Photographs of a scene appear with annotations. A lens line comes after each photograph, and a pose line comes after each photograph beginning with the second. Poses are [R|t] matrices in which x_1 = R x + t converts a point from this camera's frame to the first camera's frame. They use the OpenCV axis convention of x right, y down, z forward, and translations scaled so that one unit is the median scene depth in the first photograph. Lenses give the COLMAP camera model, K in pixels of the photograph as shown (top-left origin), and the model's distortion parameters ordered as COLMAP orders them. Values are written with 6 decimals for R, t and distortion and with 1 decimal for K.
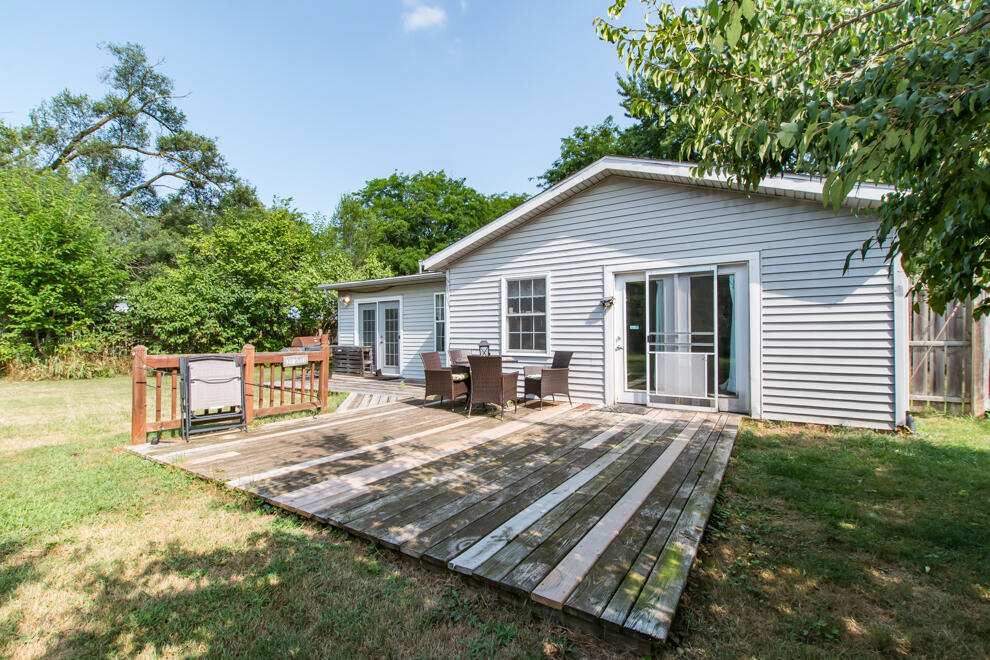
lens RADIAL K [[426.6, 0, 501.6], [0, 426.6, 331.3], [0, 0, 1]] dist [0.000749, -0.002432]
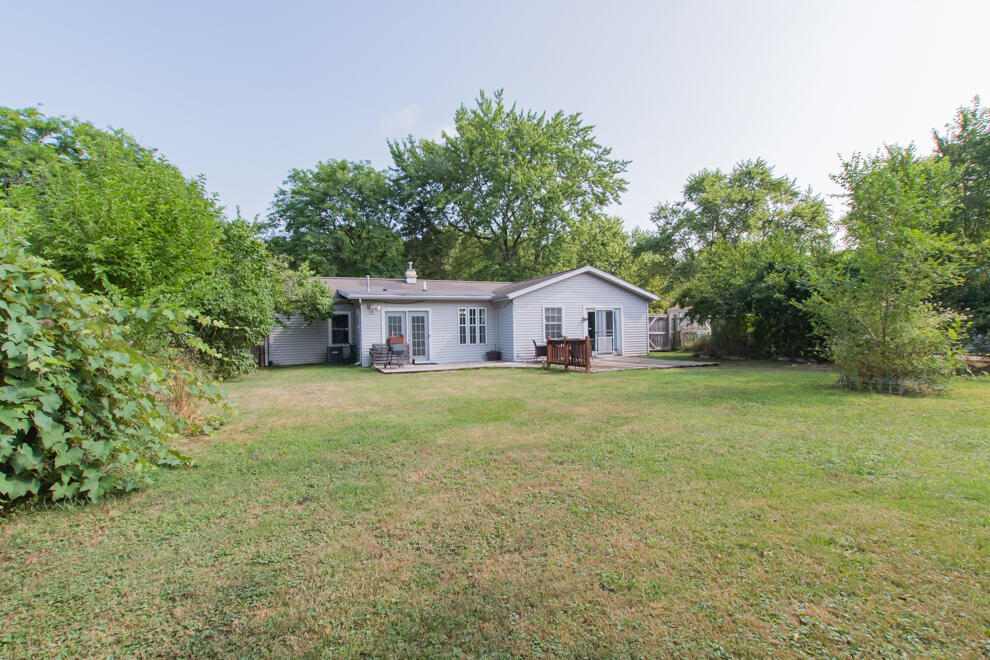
lens RADIAL K [[426.6, 0, 494.0], [0, 426.6, 331.4], [0, 0, 1]] dist [0.000749, -0.002432]
pose [[0.565279, -0.009284, 0.824847, -2.231467], [0.010032, 0.999940, 0.004380, -0.009622], [-0.824839, 0.005799, 0.565338, -0.028682]]
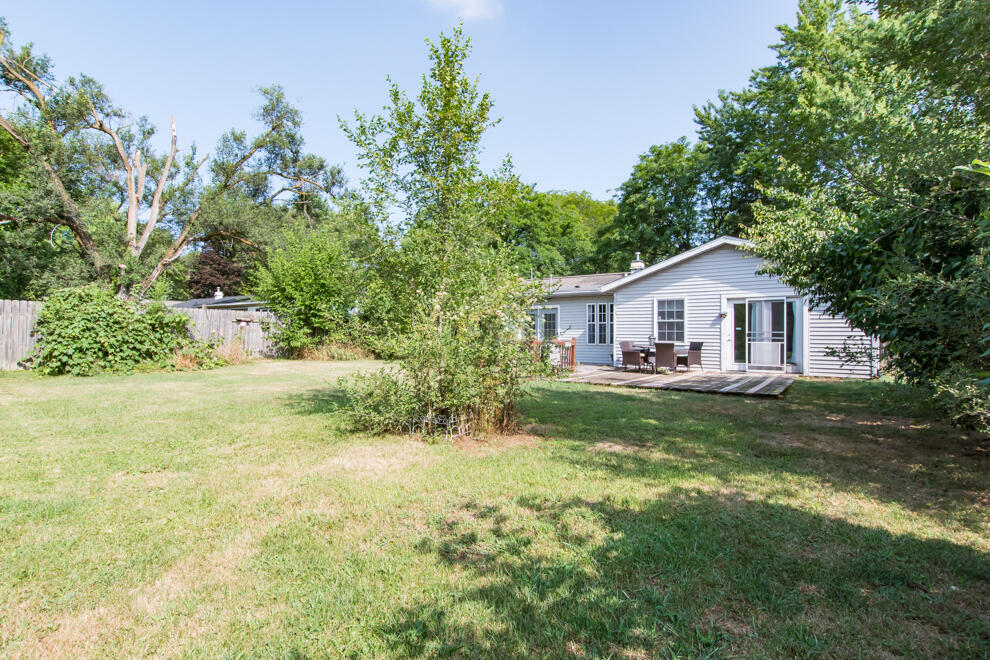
lens RADIAL K [[482.8, 0, 501.2], [0, 482.8, 330.5], [0, 0, 1]] dist [-0.004674, 0.000390]
pose [[0.998616, 0.003600, -0.052476, -0.579339], [-0.003227, 0.999969, 0.007185, -0.012610], [0.052500, -0.007006, 0.998596, -1.082597]]
